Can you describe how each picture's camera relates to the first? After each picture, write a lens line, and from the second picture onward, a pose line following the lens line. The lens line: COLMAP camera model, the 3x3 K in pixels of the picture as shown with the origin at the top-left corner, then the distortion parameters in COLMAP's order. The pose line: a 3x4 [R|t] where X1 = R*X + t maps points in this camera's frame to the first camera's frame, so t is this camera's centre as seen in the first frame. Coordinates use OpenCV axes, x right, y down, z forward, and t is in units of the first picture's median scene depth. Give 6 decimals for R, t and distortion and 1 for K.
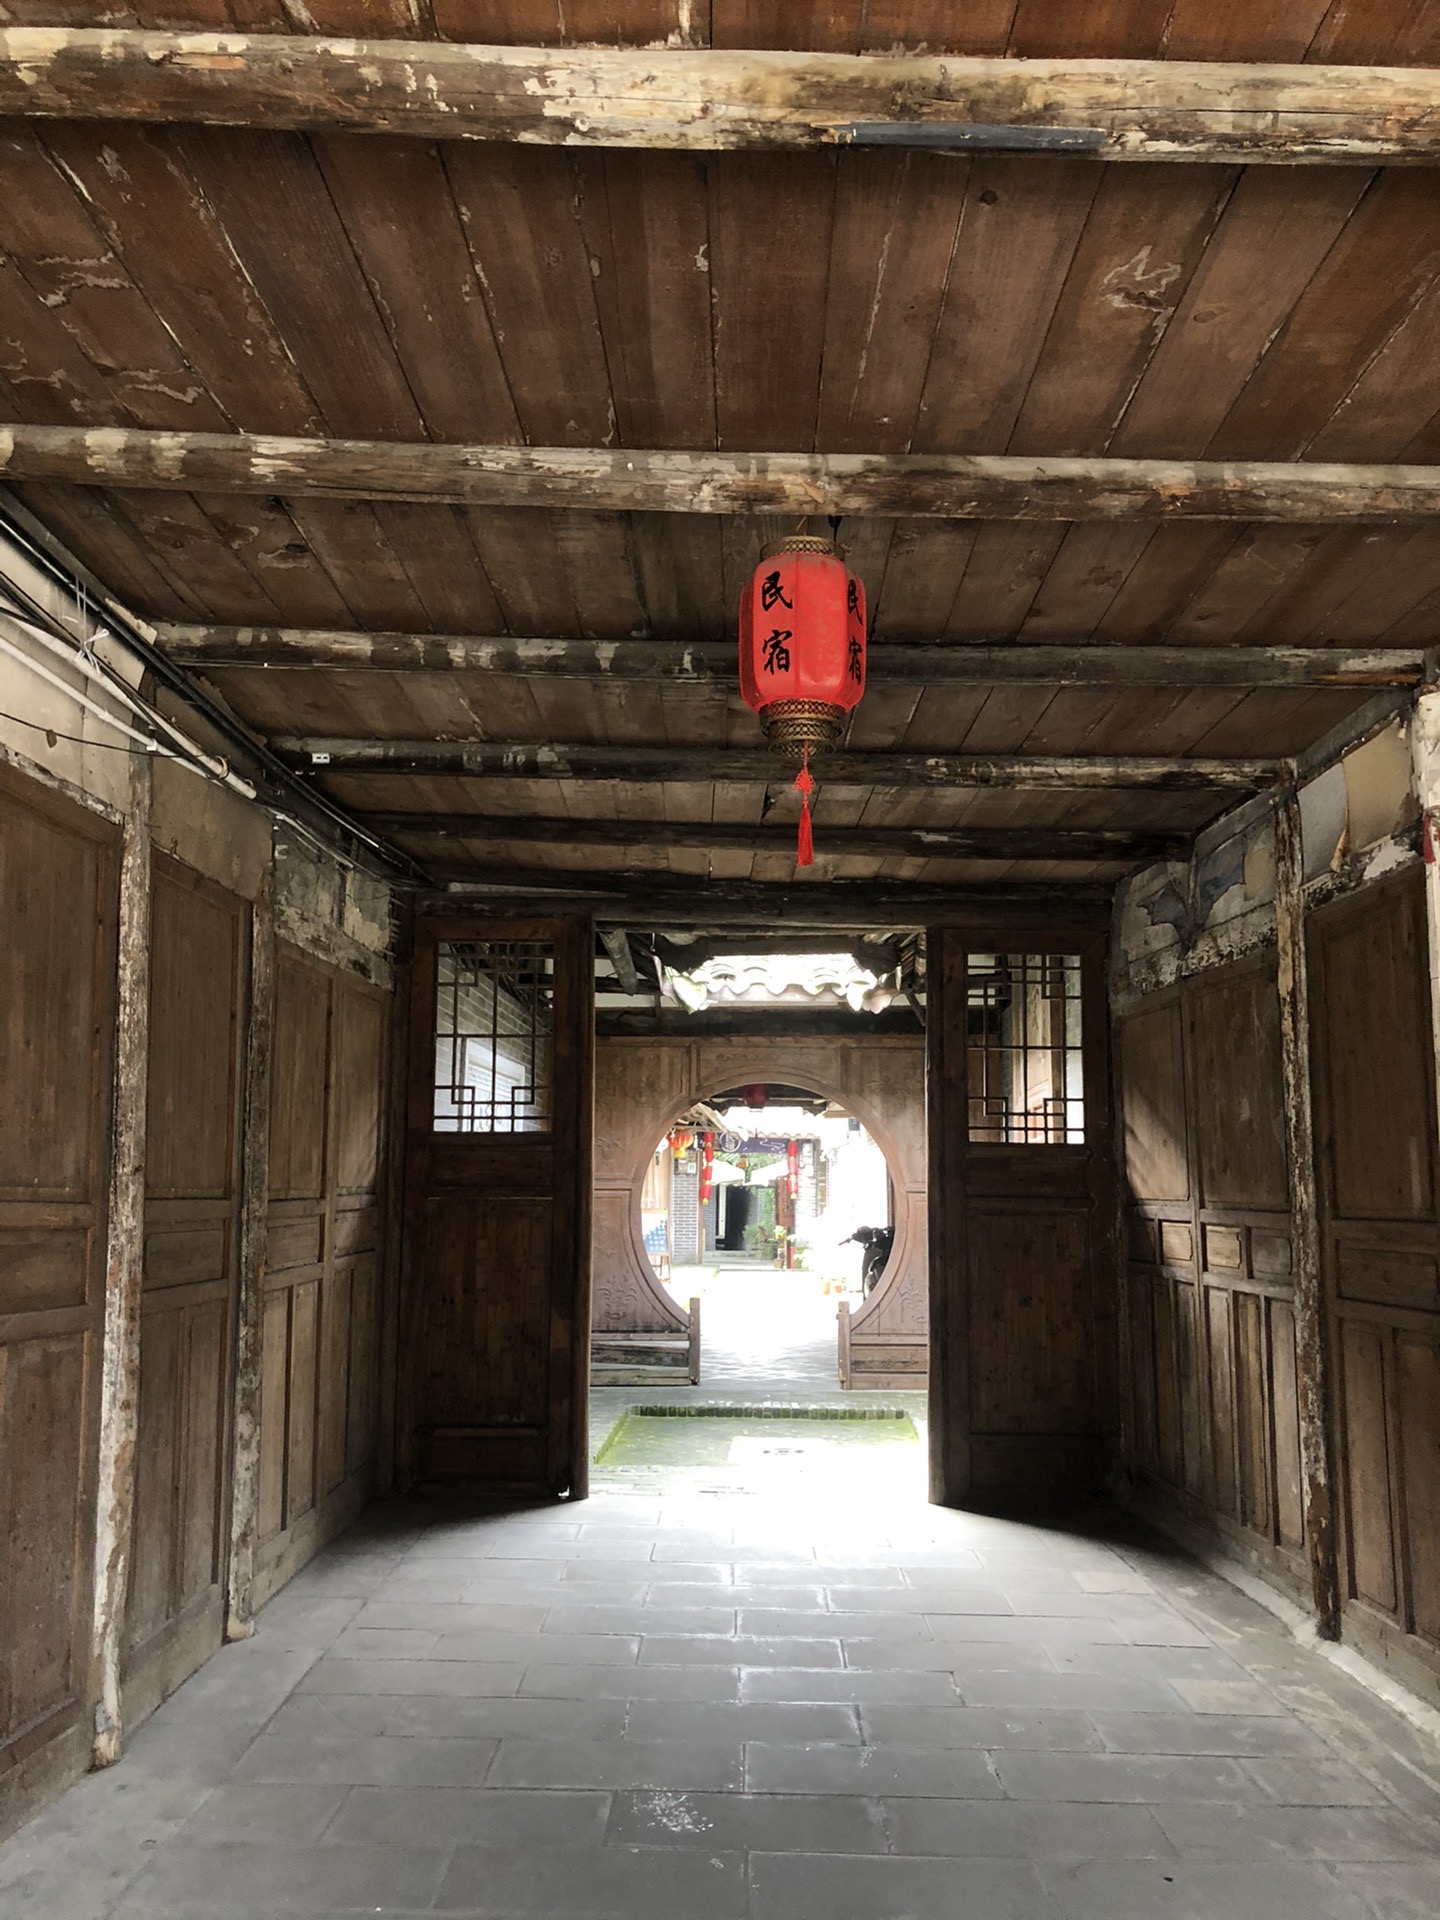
lens RADIAL K [[1582.2, 0, 731.1], [0, 1582.2, 934.5], [0, 0, 1]] dist [0.047601, -0.018290]
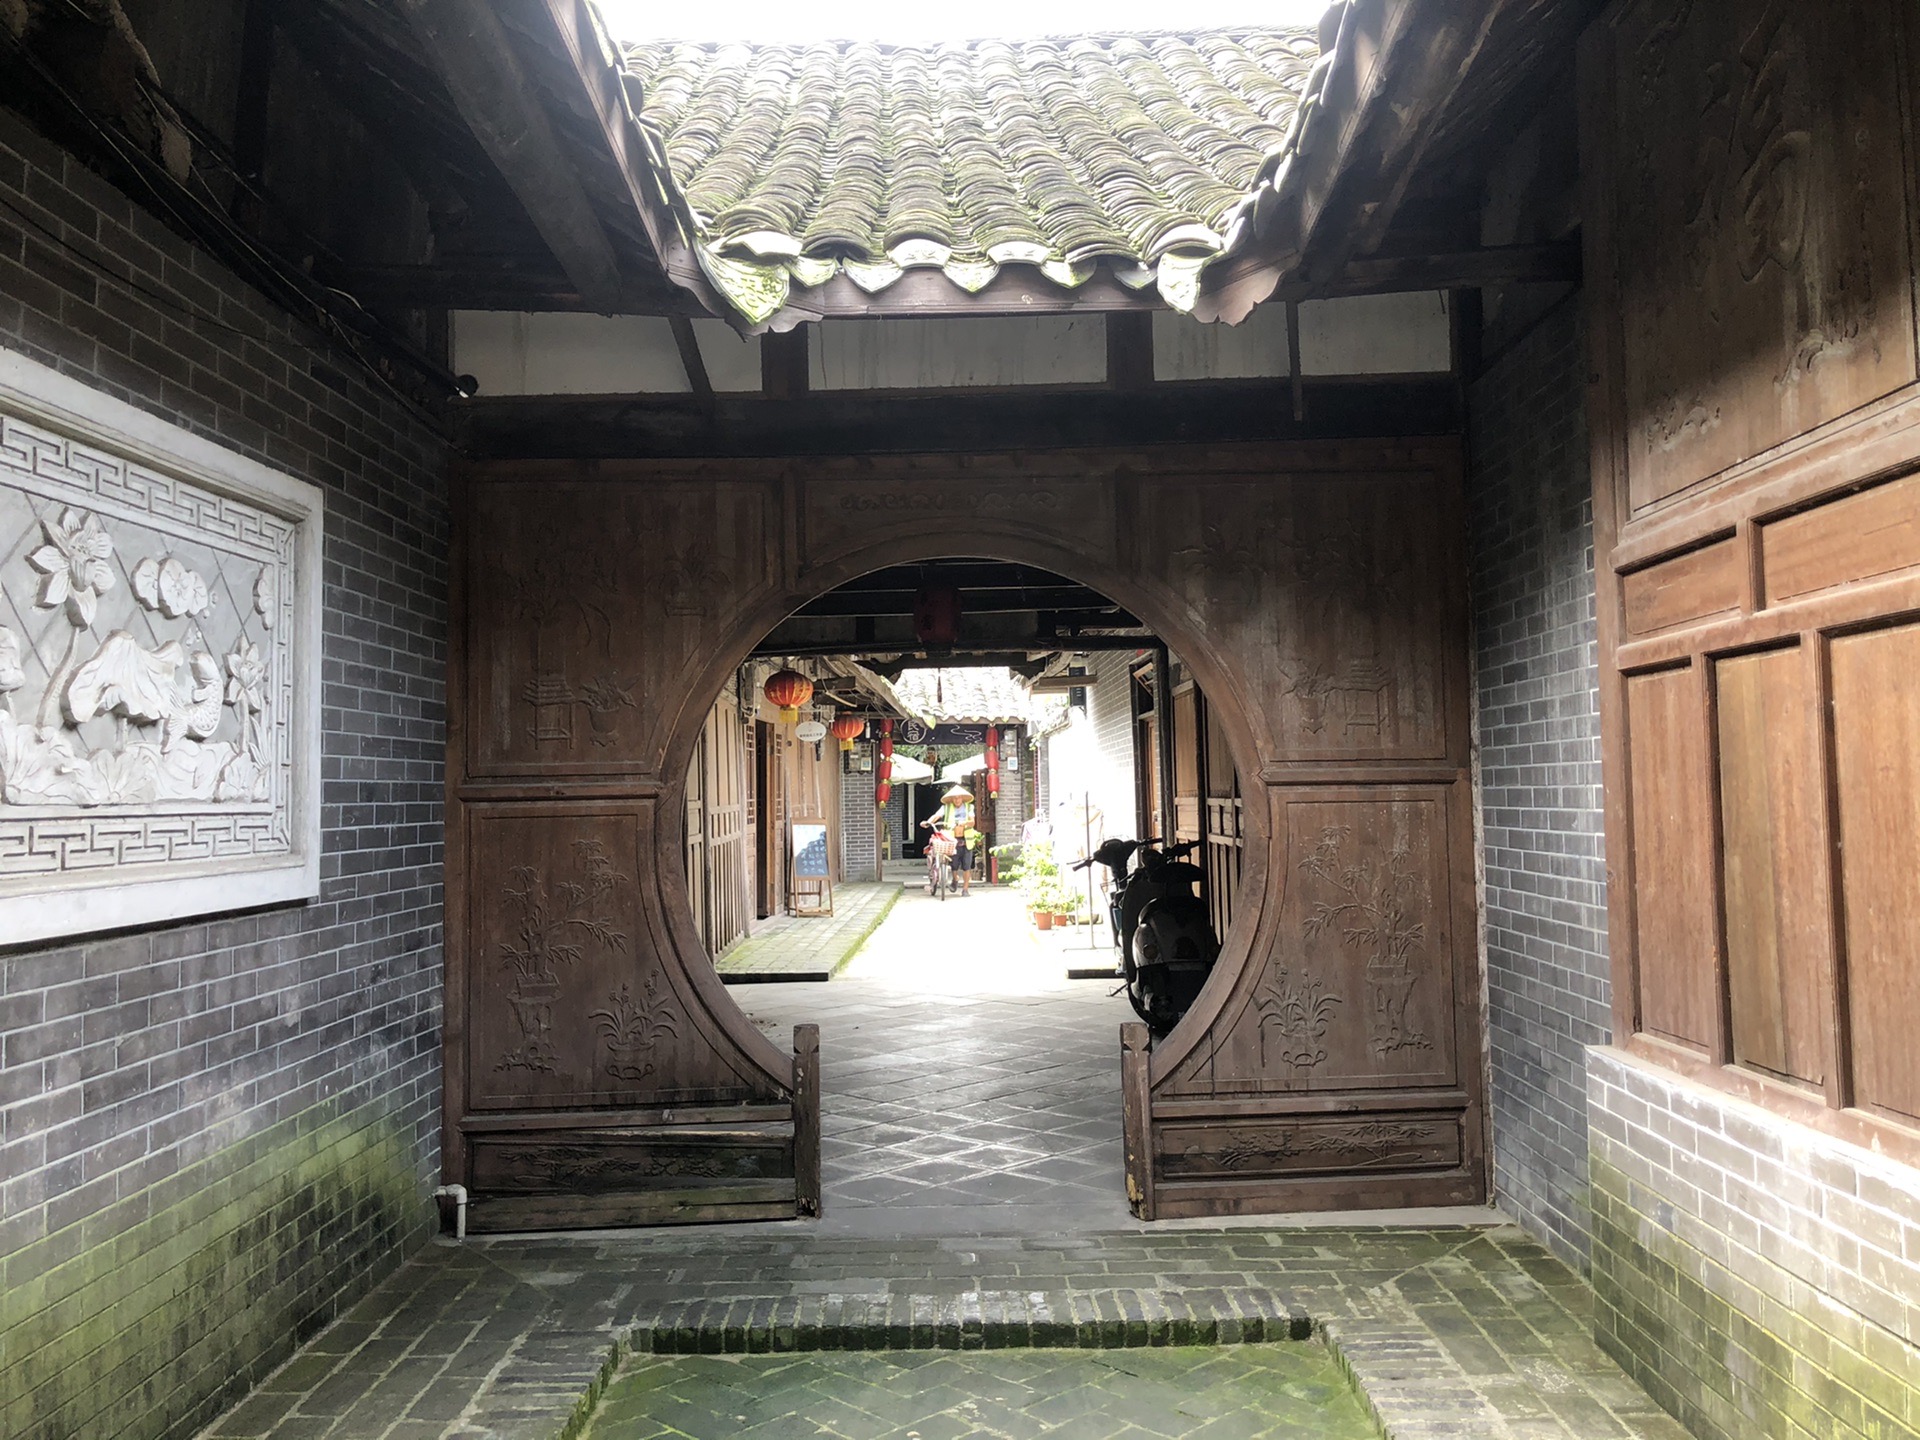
lens RADIAL K [[1582.2, 0, 966.5], [0, 1582.2, 694.3], [0, 0, 1]] dist [0.047601, -0.018290]
pose [[0.999296, -0.025656, 0.027369, 0.012903], [0.022793, 0.994702, 0.100240, 0.087881], [-0.029796, -0.099546, 0.994587, 0.543889]]
